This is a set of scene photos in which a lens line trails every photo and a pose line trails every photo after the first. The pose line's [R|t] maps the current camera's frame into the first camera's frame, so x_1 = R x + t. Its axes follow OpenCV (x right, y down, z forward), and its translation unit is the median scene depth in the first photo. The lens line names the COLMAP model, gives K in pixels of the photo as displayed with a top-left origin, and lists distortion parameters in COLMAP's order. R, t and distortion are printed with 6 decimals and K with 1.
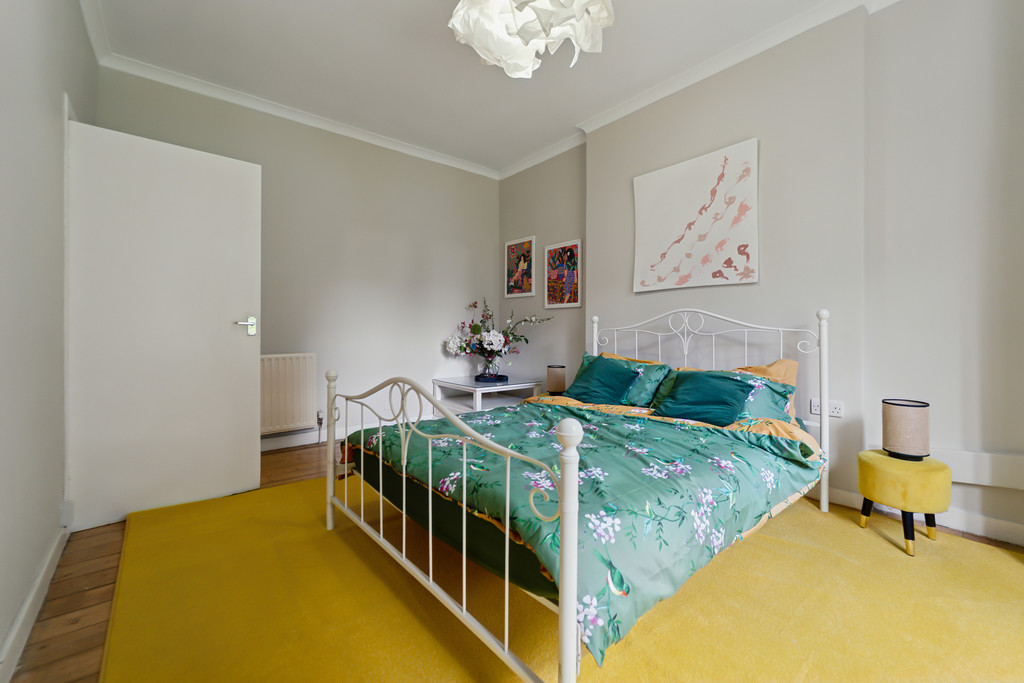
lens RADIAL K [[423.8, 0, 518.6], [0, 423.8, 328.2], [0, 0, 1]] dist [-0.001029, -0.000151]
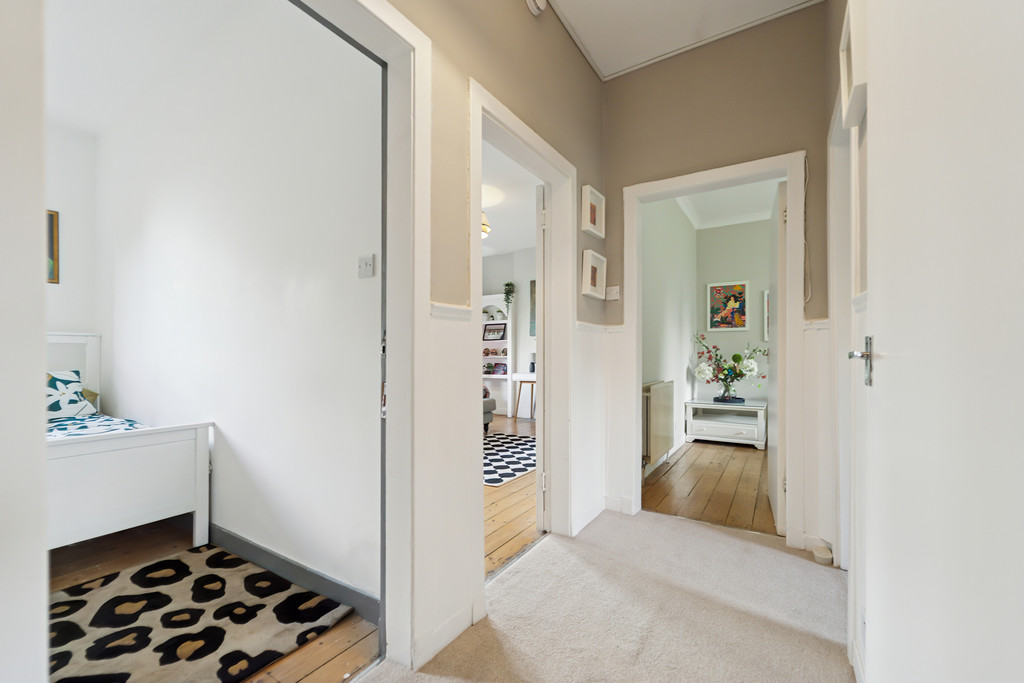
lens RADIAL K [[424.0, 0, 513.3], [0, 424.0, 352.9], [0, 0, 1]] dist [-0.001209, -0.000236]
pose [[0.954524, 0.001385, 0.298132, -1.036348], [0.000906, 0.999971, -0.007545, -0.004041], [-0.298134, 0.007471, 0.954495, 0.052665]]
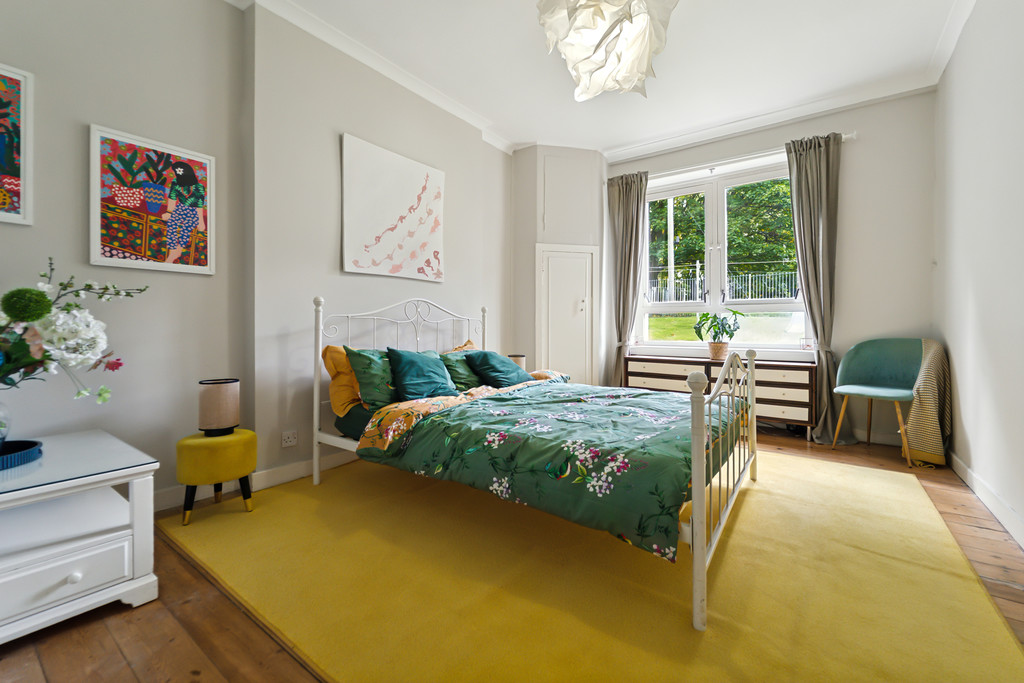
lens RADIAL K [[423.8, 0, 518.6], [0, 423.8, 328.2], [0, 0, 1]] dist [-0.001029, -0.000151]
pose [[-0.247829, -0.002246, 0.968801, -0.495892], [-0.001670, 0.999997, 0.001891, 0.019507], [-0.968802, -0.001149, -0.247832, 0.708031]]
